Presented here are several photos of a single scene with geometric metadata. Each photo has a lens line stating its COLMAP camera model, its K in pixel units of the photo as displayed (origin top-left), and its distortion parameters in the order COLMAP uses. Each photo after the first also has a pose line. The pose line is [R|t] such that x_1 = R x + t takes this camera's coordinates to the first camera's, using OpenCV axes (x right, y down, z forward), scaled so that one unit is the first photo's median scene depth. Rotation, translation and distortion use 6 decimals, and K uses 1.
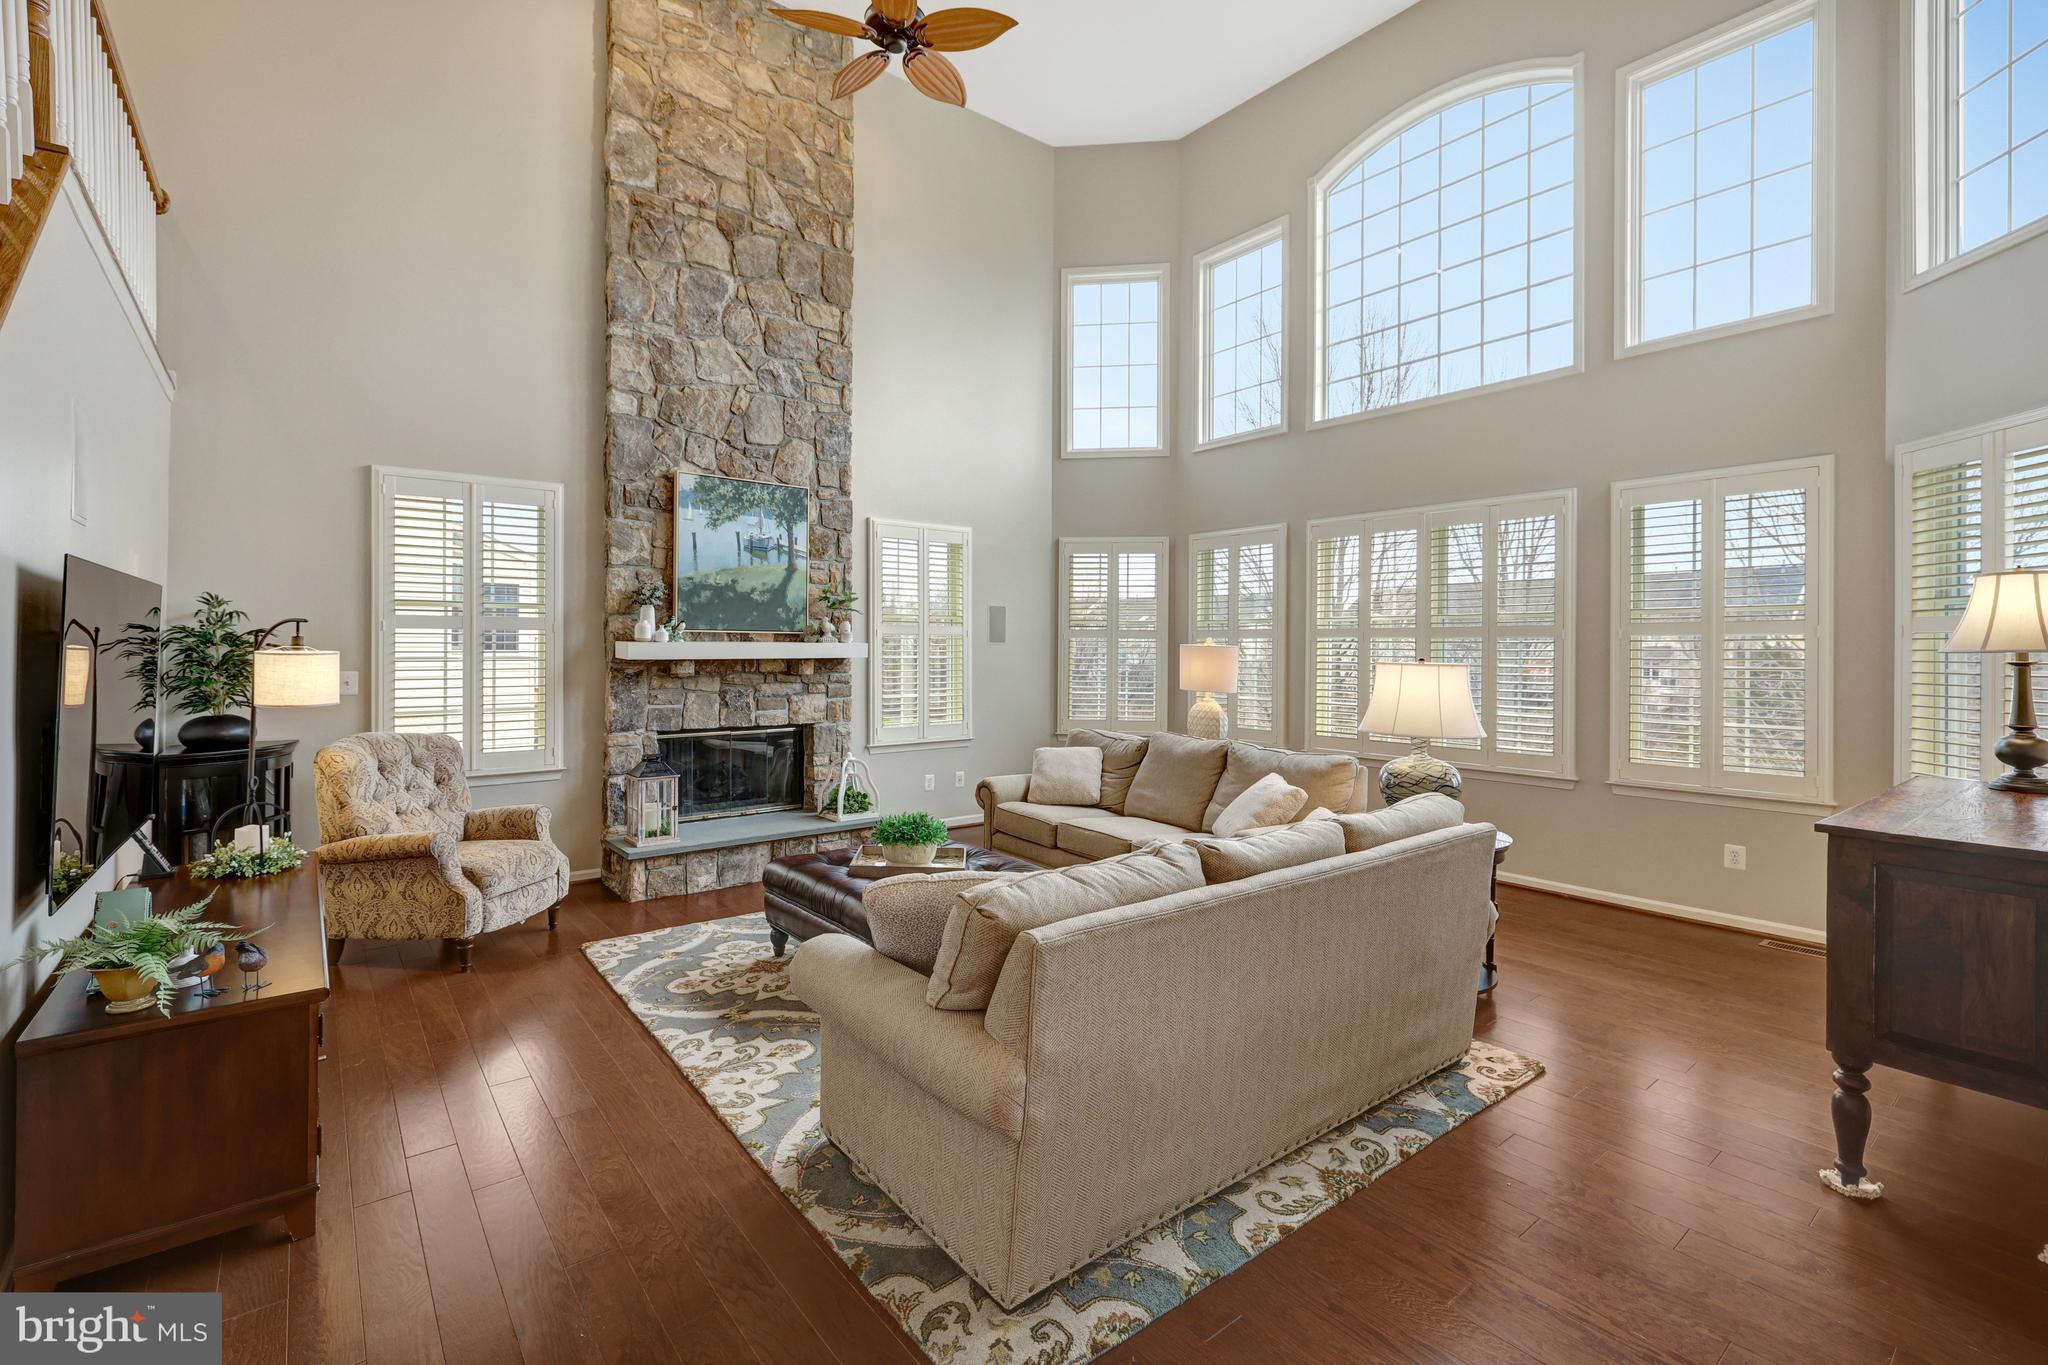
lens RADIAL K [[893.1, 0, 1022.3], [0, 893.1, 675.2], [0, 0, 1]] dist [-0.001211, -0.000361]
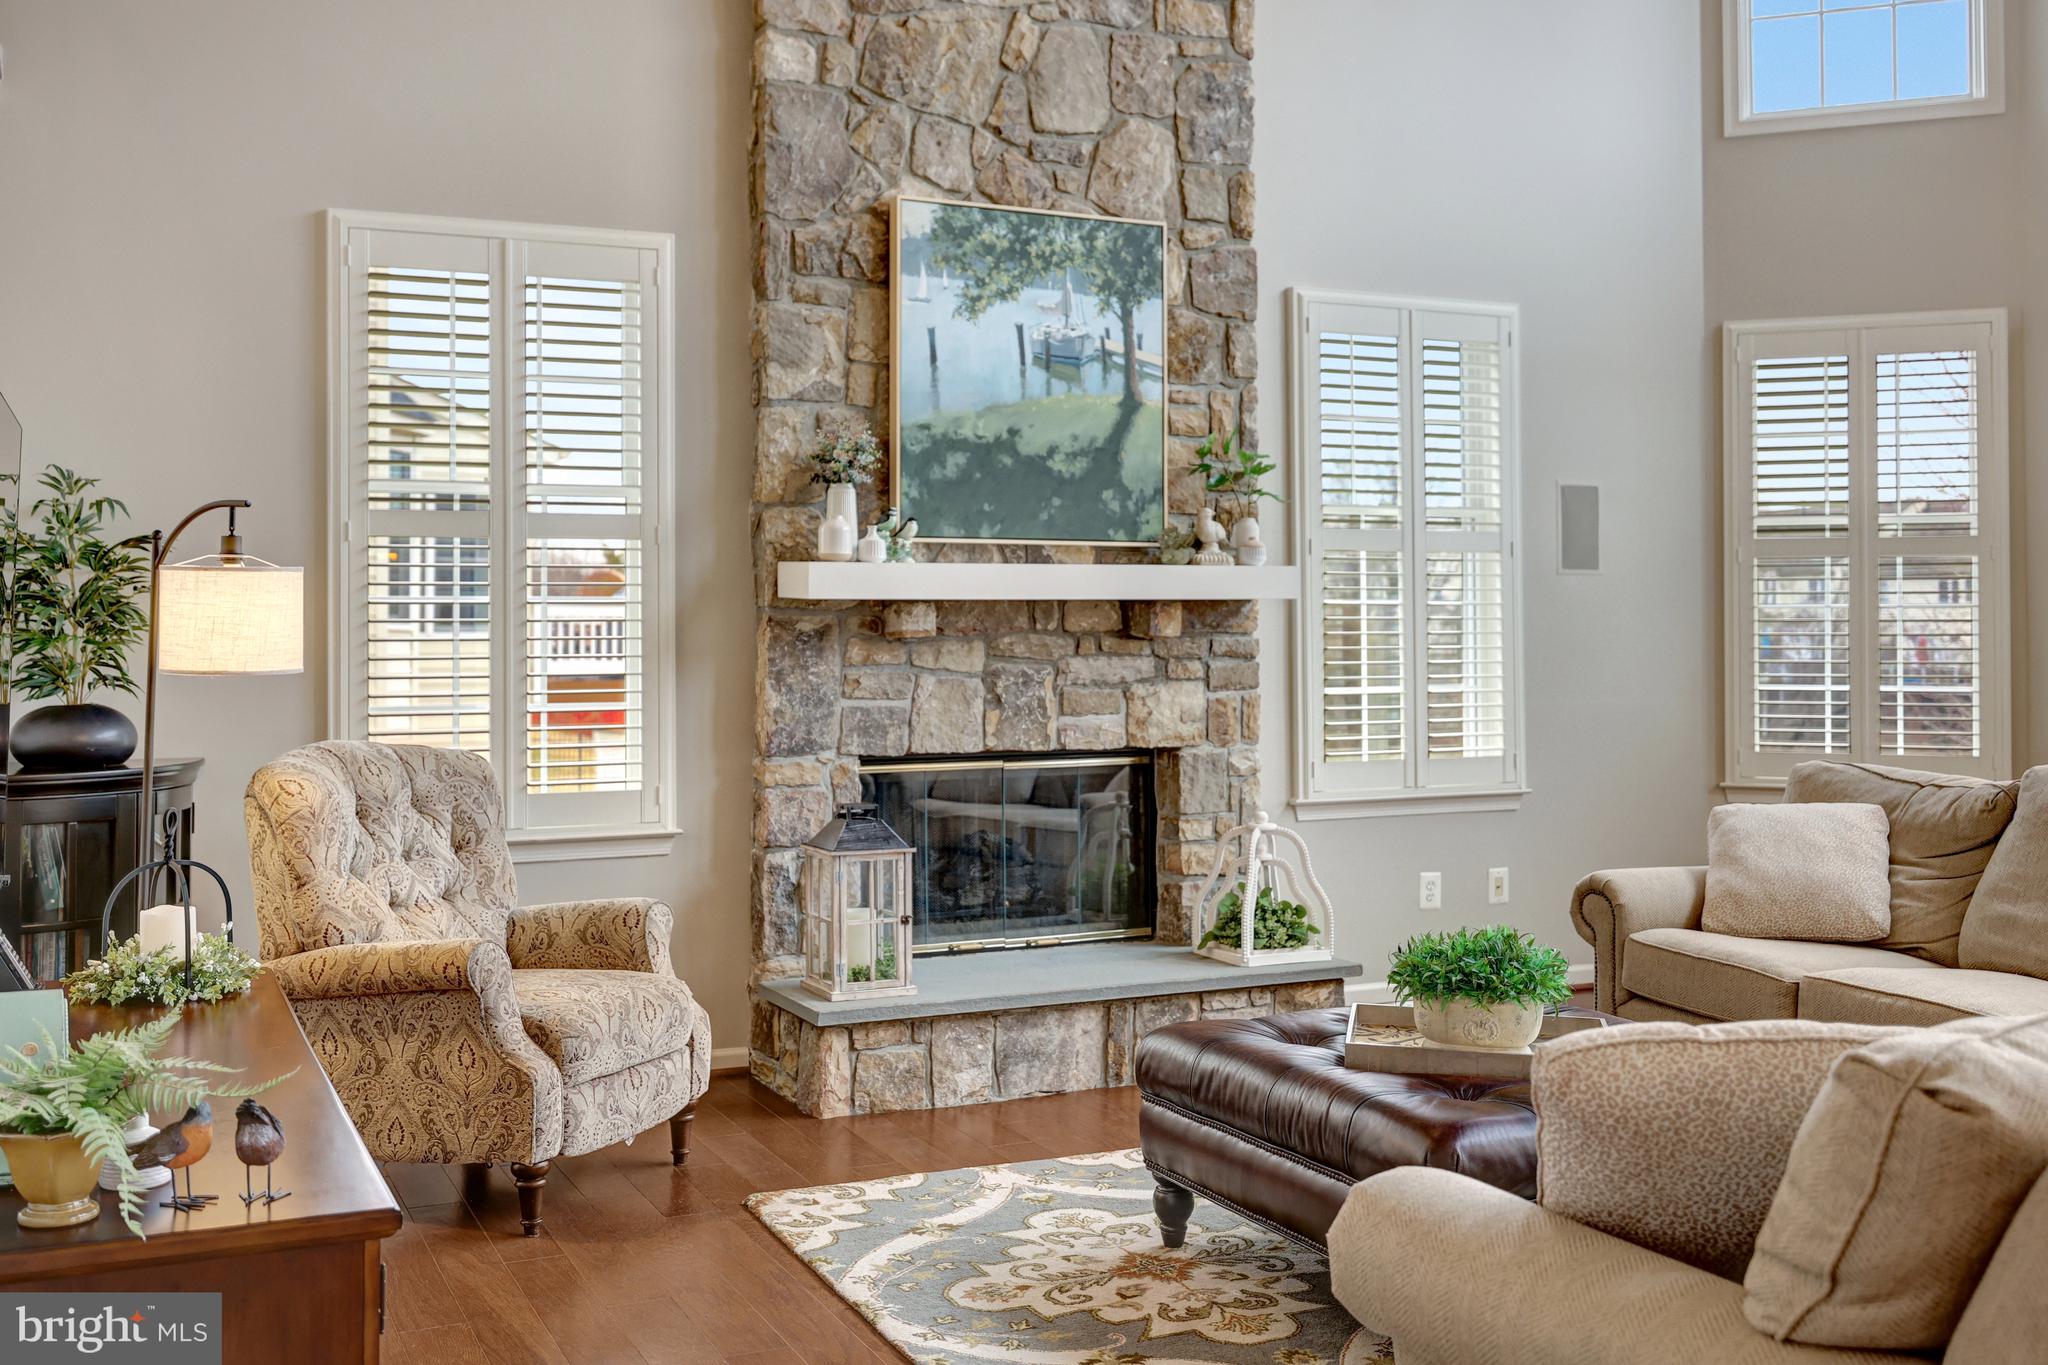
lens RADIAL K [[1980.0, 0, 1021.5], [0, 1980.0, 669.5], [0, 0, 1]] dist [-0.002480, 0.000000]
pose [[0.973039, -0.003789, -0.230609, -0.092636], [0.000084, 0.999871, -0.016074, 0.035112], [0.230640, 0.015621, 0.972914, 0.020385]]
